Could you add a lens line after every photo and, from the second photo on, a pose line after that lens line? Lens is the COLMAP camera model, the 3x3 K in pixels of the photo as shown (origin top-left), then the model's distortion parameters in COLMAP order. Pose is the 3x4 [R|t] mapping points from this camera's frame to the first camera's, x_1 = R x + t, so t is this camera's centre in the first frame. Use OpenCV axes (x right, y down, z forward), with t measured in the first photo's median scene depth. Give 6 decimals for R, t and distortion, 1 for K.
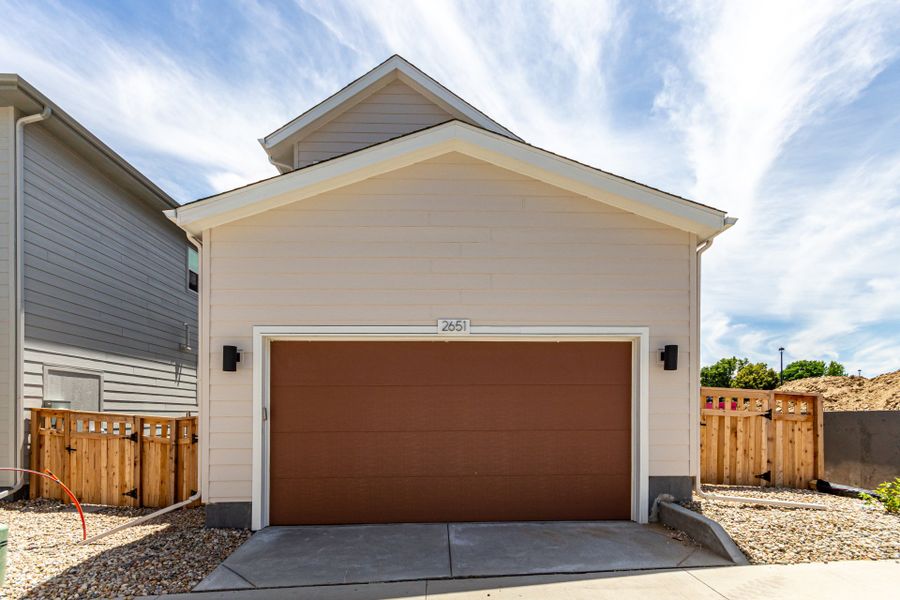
lens RADIAL K [[430.7, 0, 448.2], [0, 430.7, 310.9], [0, 0, 1]] dist [0.004503, 0.000621]
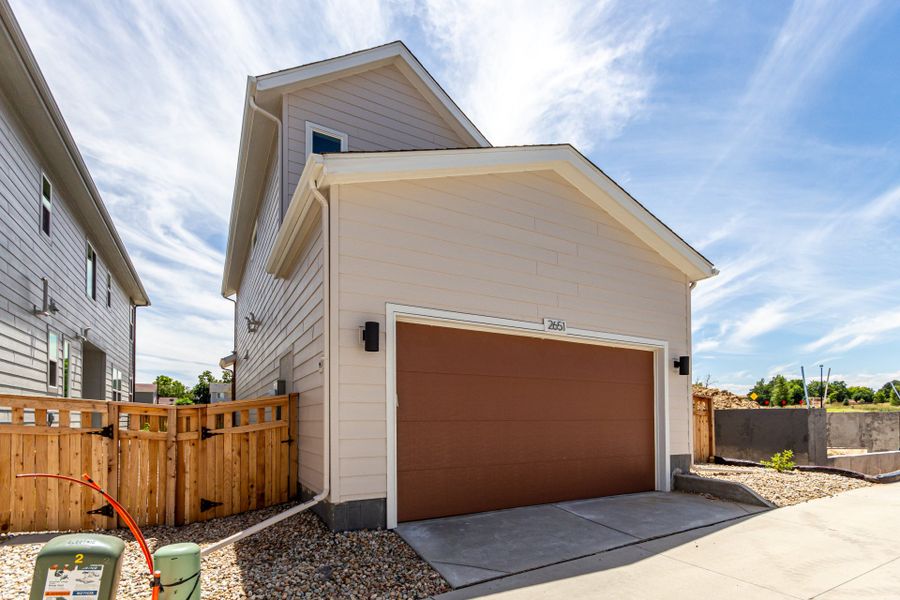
lens RADIAL K [[429.3, 0, 447.5], [0, 429.3, 304.7], [0, 0, 1]] dist [0.009361, -0.000002]
pose [[0.885291, 0.123587, 0.448314, -0.696356], [-0.114944, 0.992280, -0.046560, 0.061810], [-0.450607, -0.010312, 0.892663, 0.126932]]
